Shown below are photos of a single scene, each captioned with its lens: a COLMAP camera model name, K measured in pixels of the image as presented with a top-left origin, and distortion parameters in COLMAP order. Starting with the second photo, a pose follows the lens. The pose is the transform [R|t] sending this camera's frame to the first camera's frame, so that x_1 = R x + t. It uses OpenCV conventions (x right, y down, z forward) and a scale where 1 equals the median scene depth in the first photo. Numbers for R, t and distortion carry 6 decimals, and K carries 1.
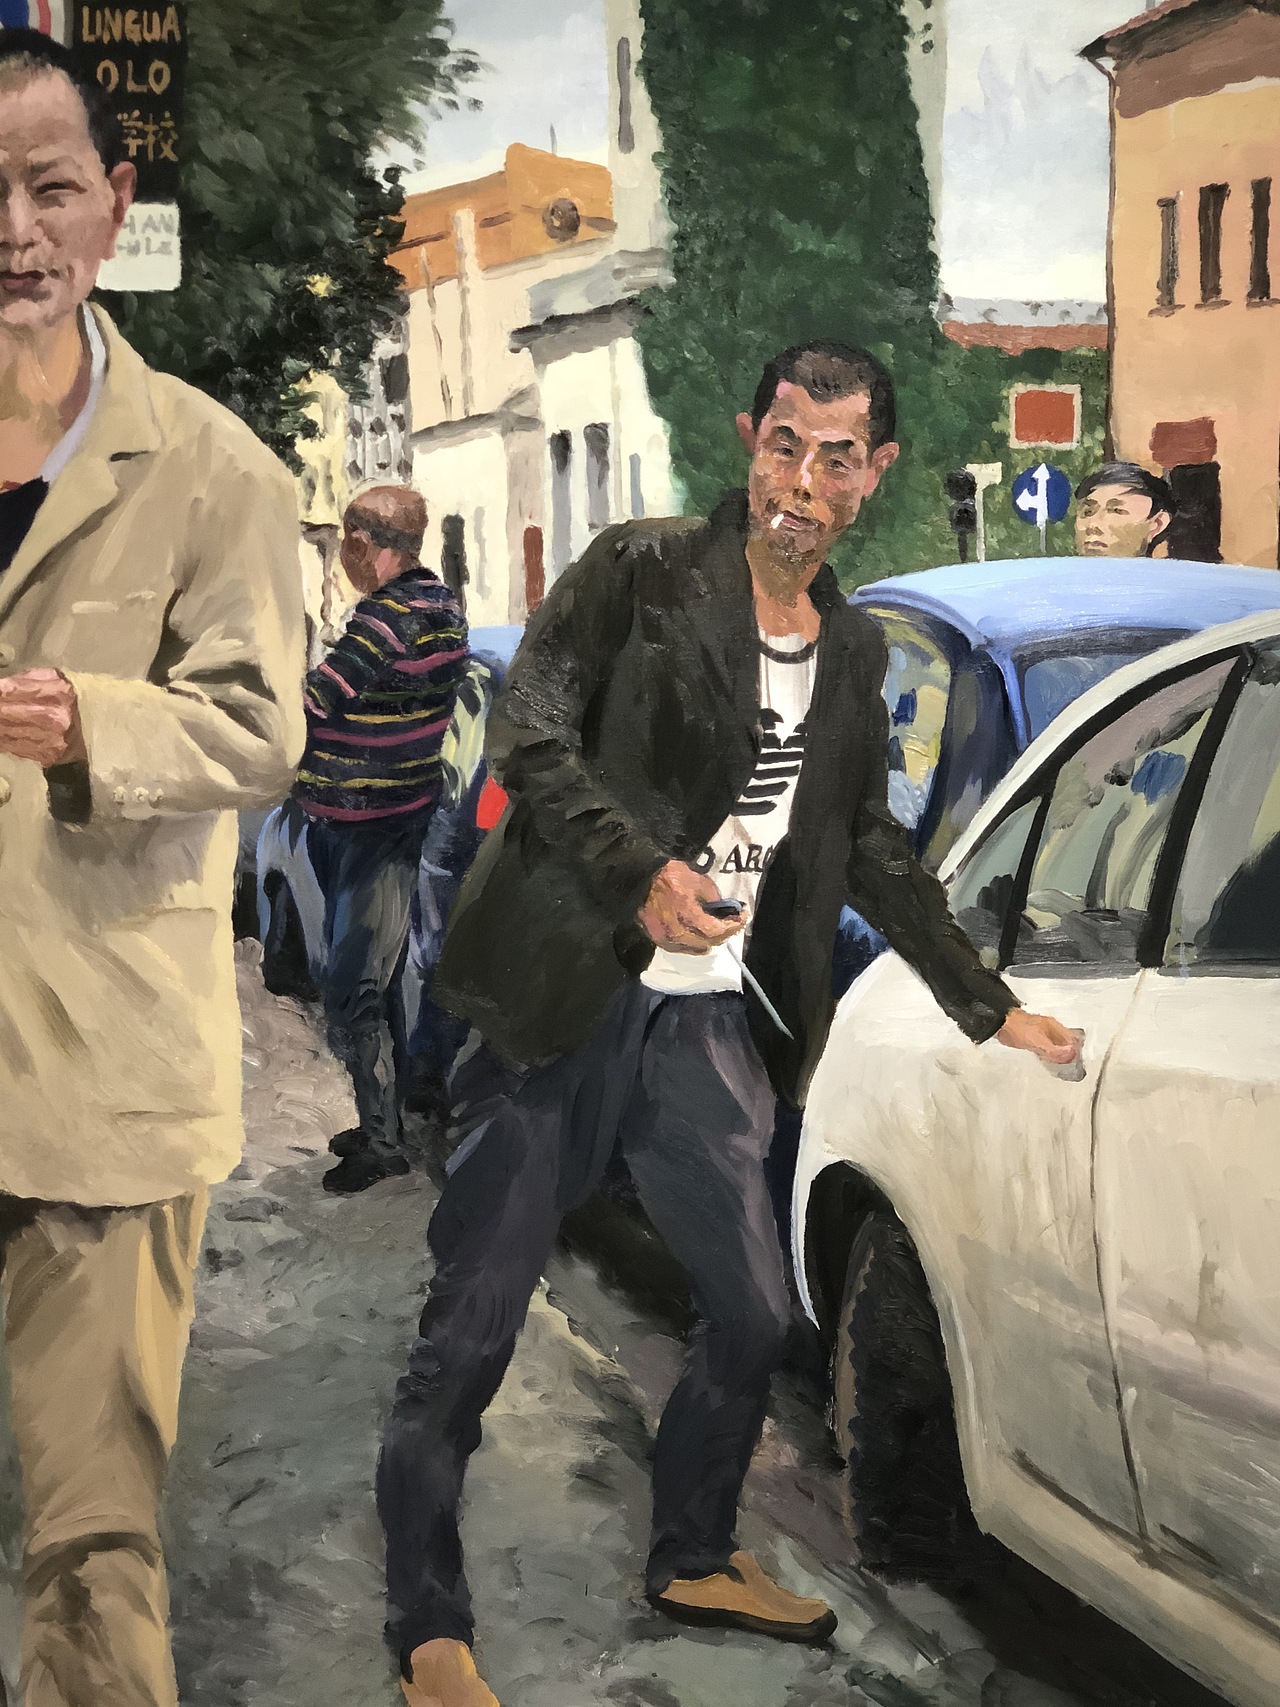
lens RADIAL K [[2875.1, 0, 646.2], [0, 2875.1, 844.2], [0, 0, 1]] dist [0.077470, 0.000000]
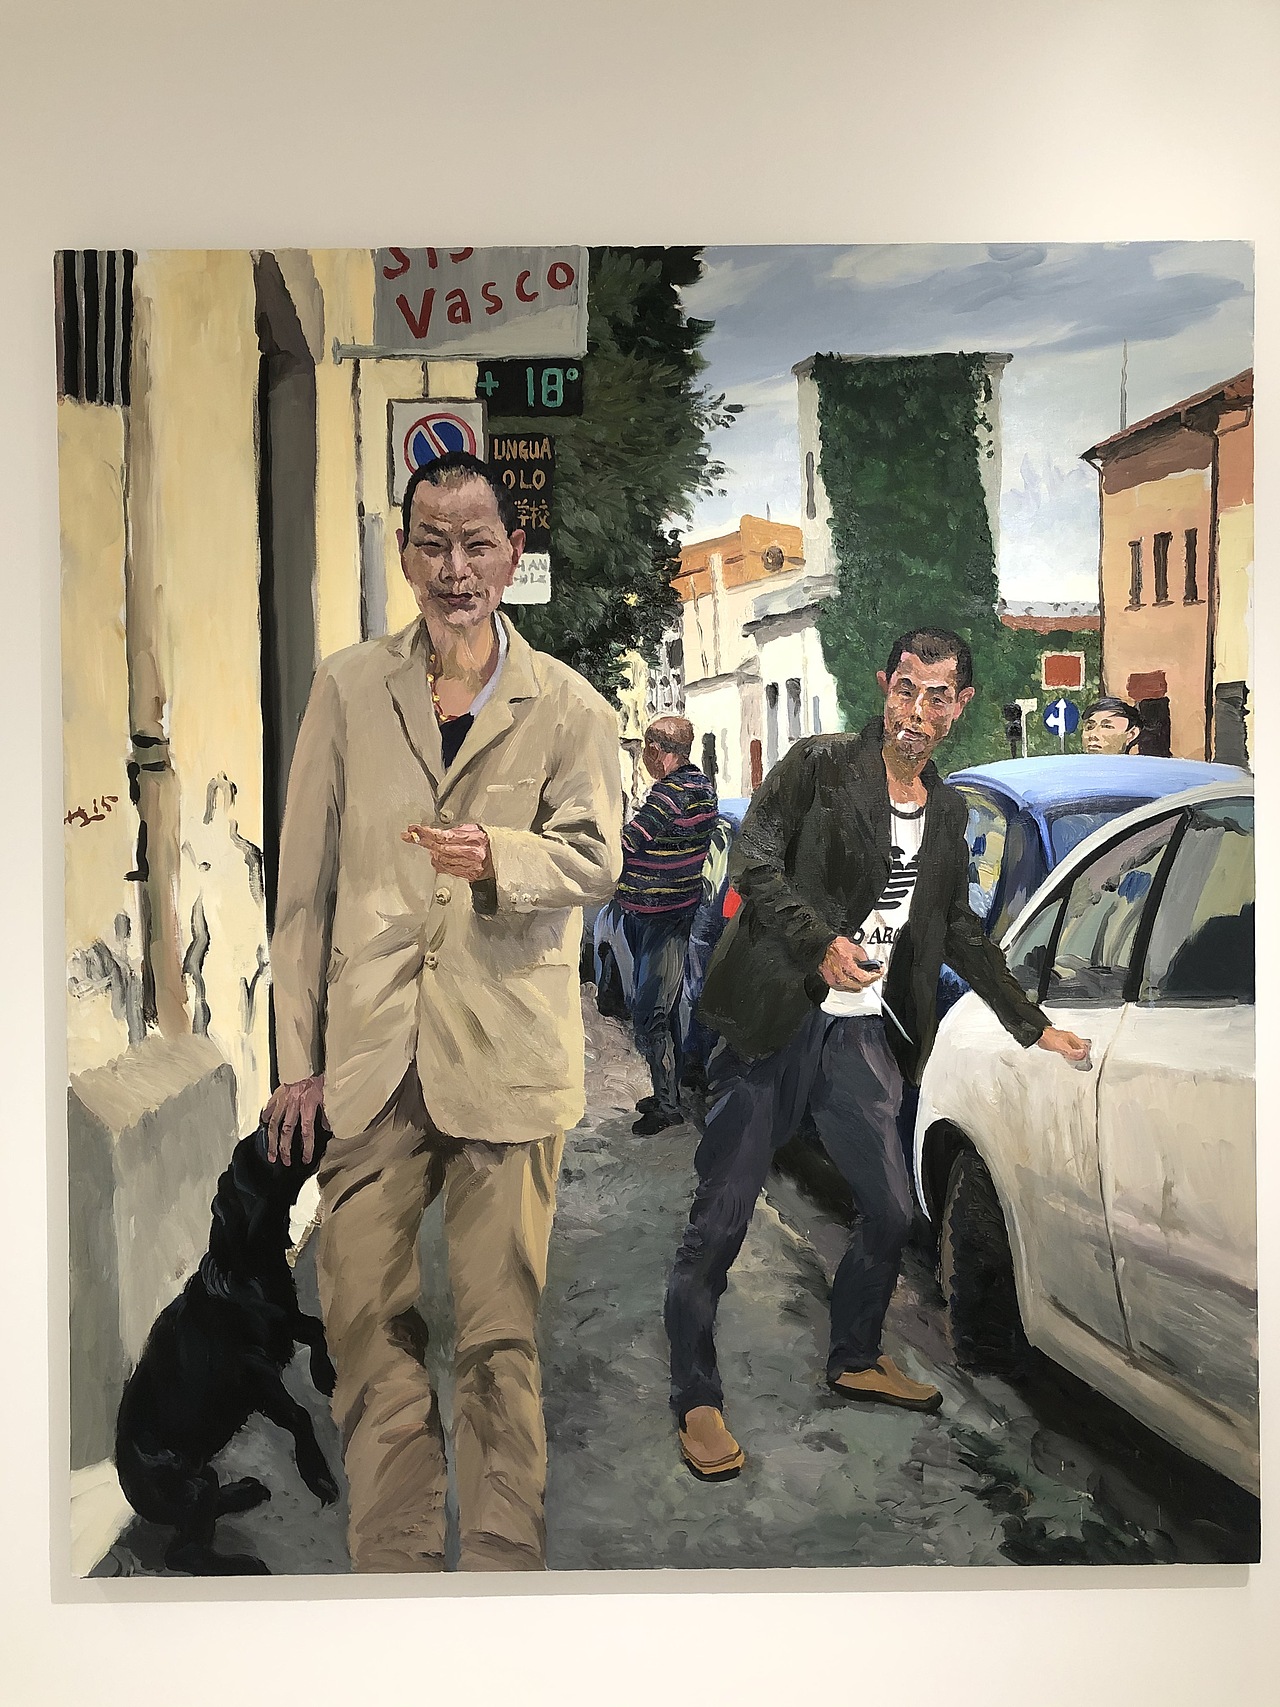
lens RADIAL K [[1441.8, 0, 640.2], [0, 1441.8, 851.3], [0, 0, 1]] dist [-0.002712, -0.001962]
pose [[0.993962, -0.004222, -0.109641, -0.014382], [-0.000989, 0.998874, -0.047432, -0.004140], [0.109718, 0.047255, 0.992839, 0.153128]]
